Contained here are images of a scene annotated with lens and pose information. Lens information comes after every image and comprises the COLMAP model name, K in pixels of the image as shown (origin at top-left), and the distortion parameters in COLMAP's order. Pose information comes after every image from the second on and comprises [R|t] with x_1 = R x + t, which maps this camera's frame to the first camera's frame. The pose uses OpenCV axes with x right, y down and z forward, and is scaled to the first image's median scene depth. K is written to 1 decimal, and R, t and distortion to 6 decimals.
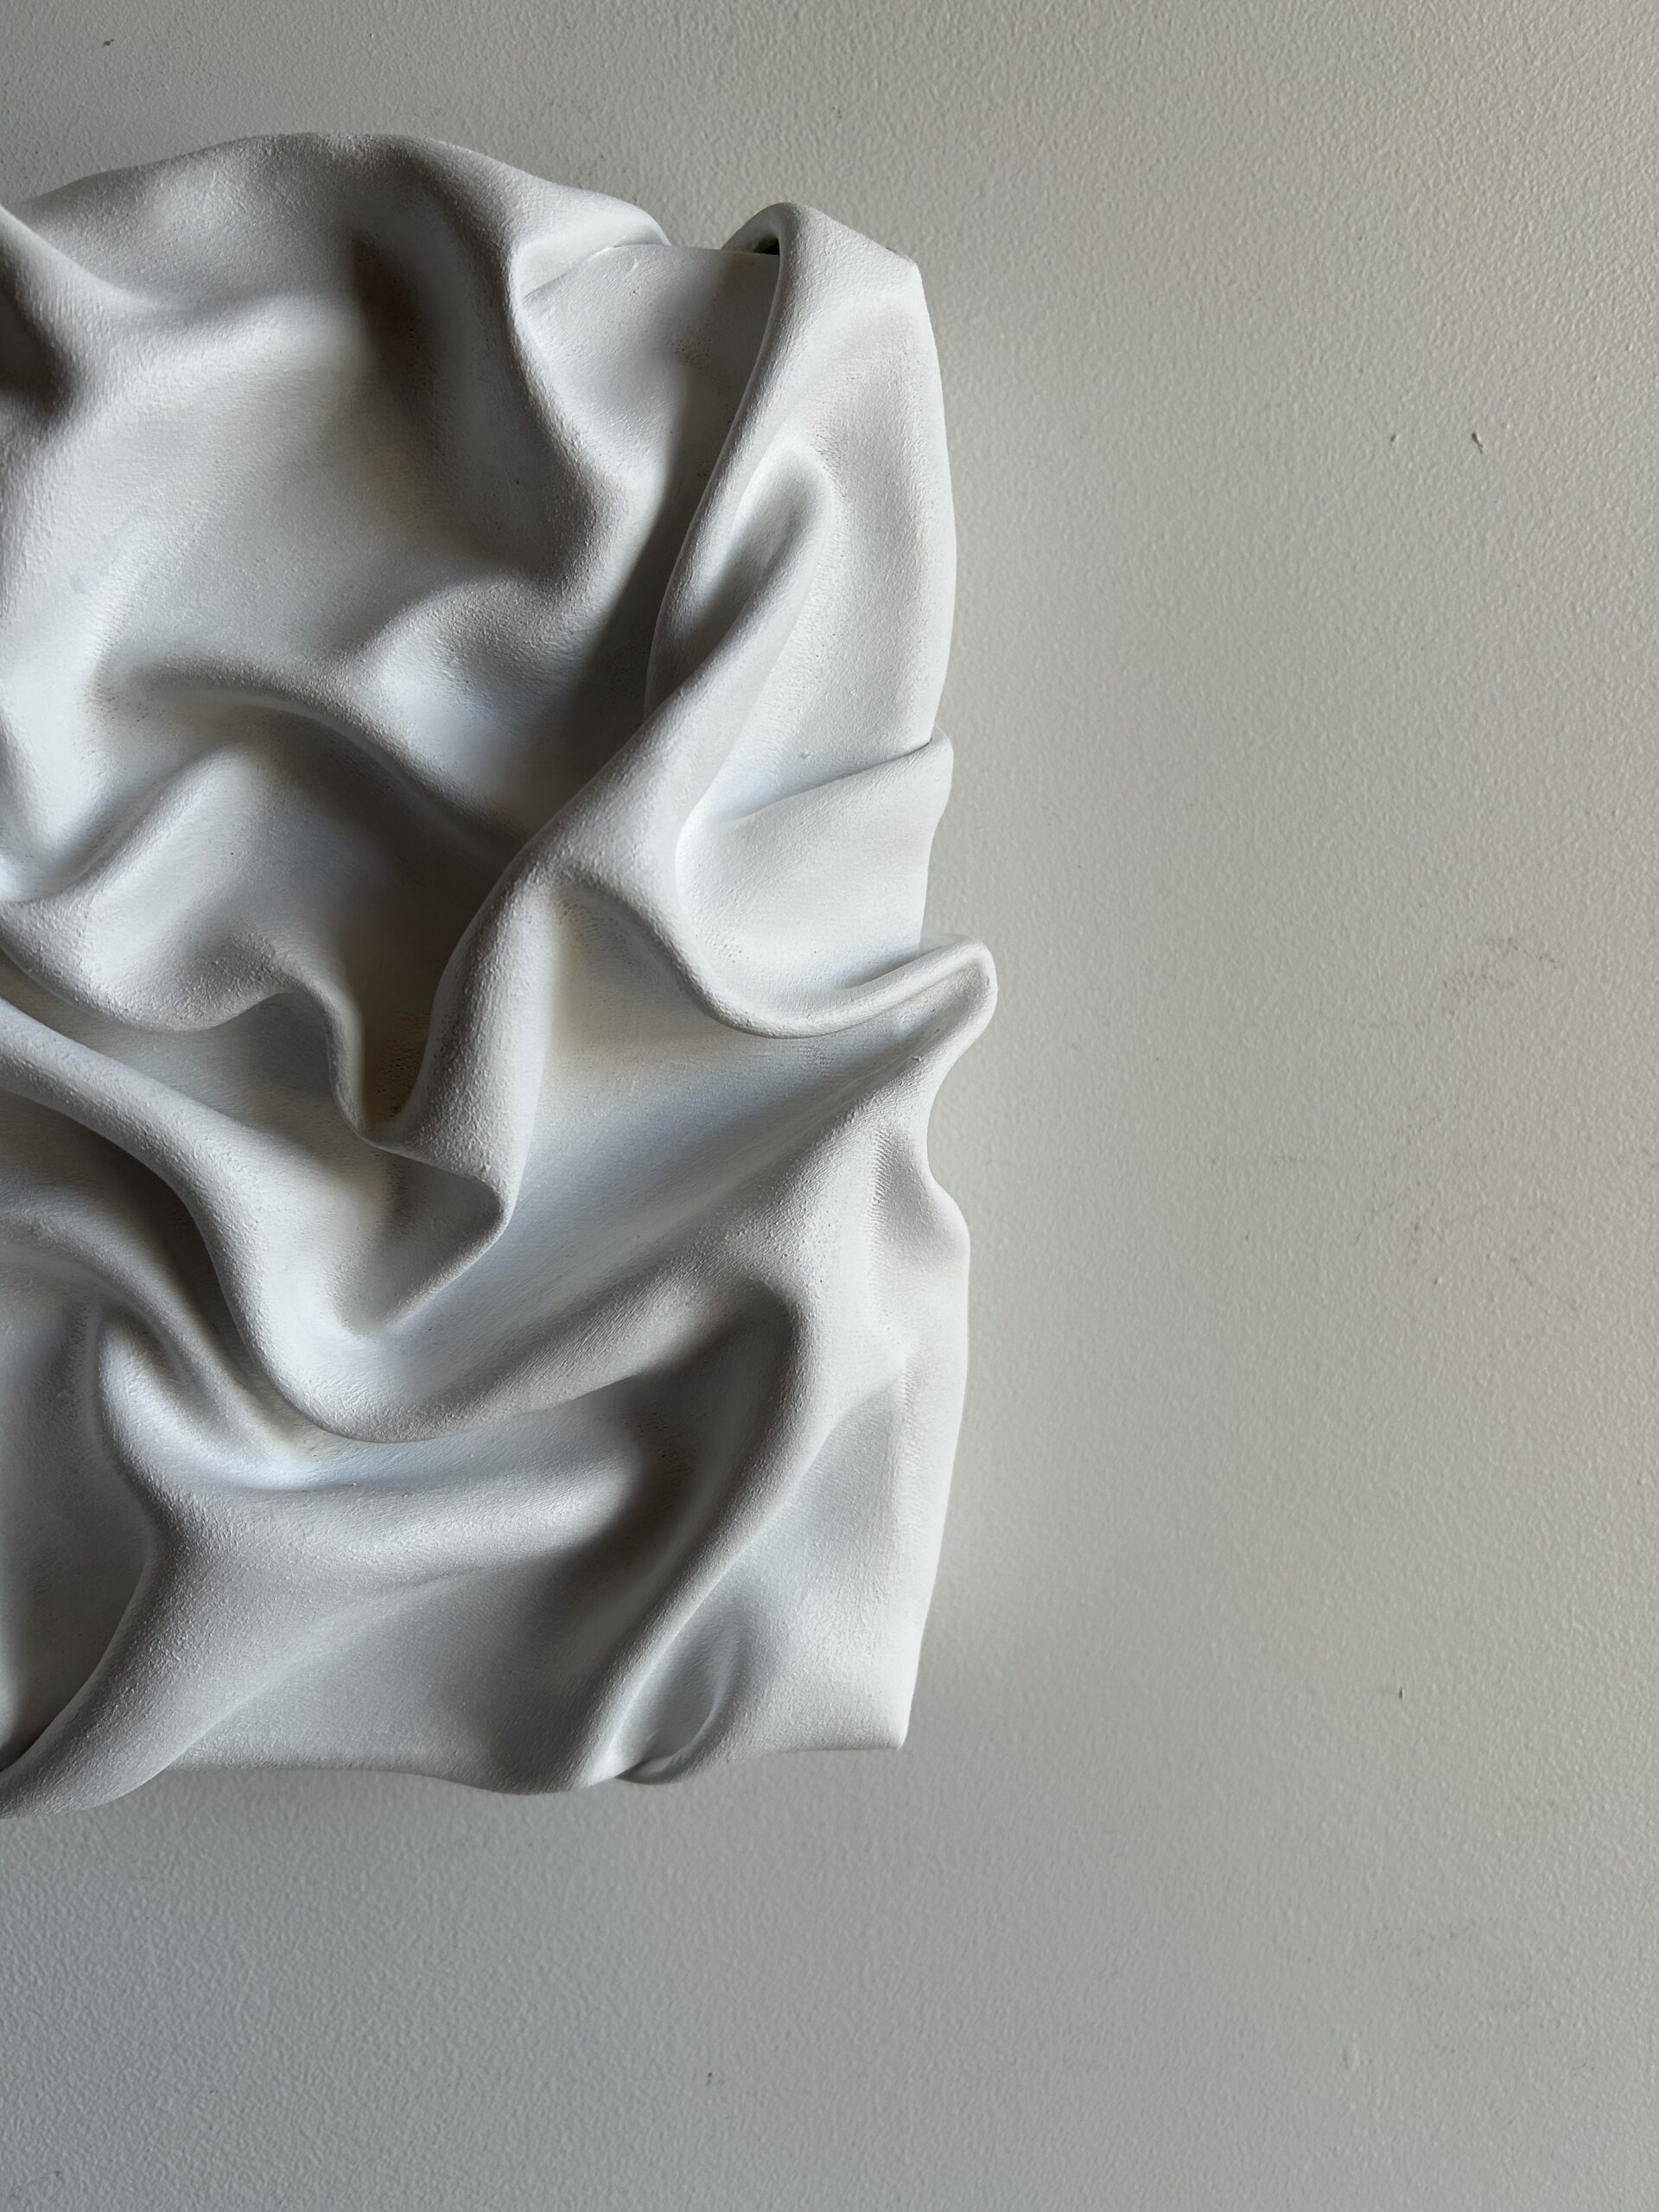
lens RADIAL K [[1776.0, 0, 770.5], [0, 1776.0, 1102.7], [0, 0, 1]] dist [0.002258, 0.007757]
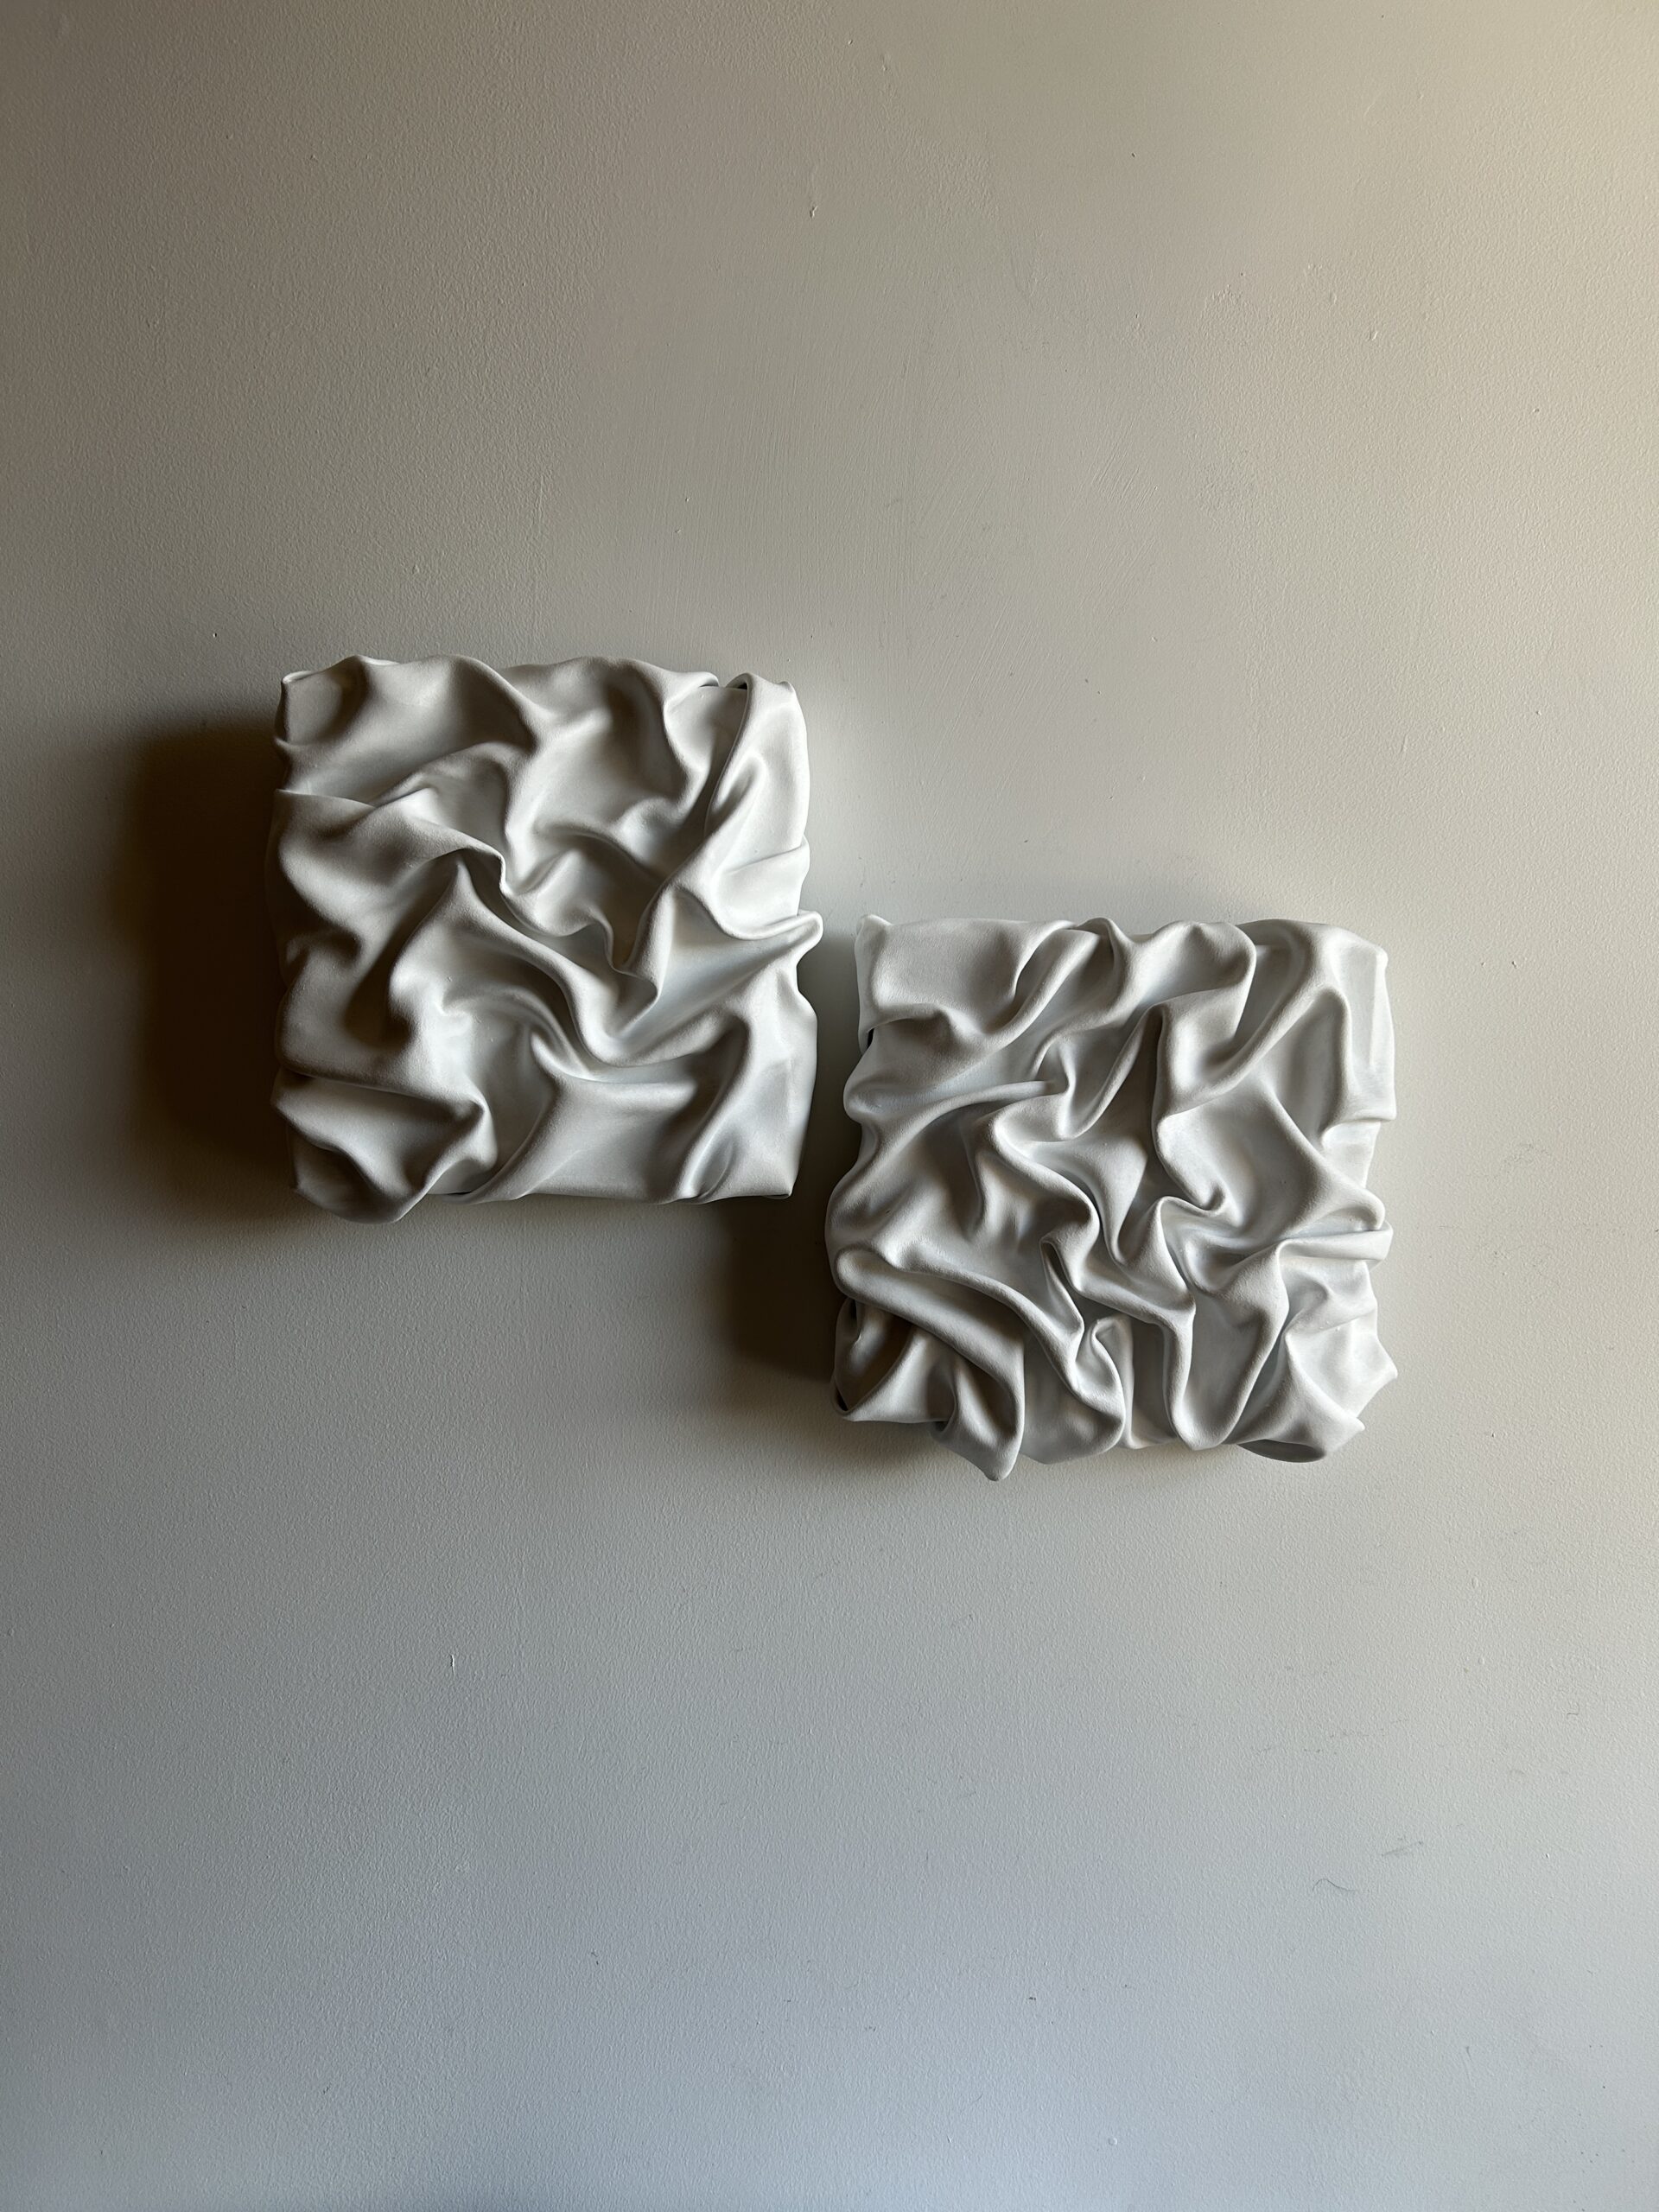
lens RADIAL K [[1809.9, 0, 829.5], [0, 1809.9, 1106.0], [0, 0, 1]] dist [0.005320, 0.000823]
pose [[0.999260, 0.011571, -0.036676, 0.279646], [-0.011971, 0.999871, -0.010721, 0.292029], [0.036547, 0.011152, 0.999270, -2.227807]]
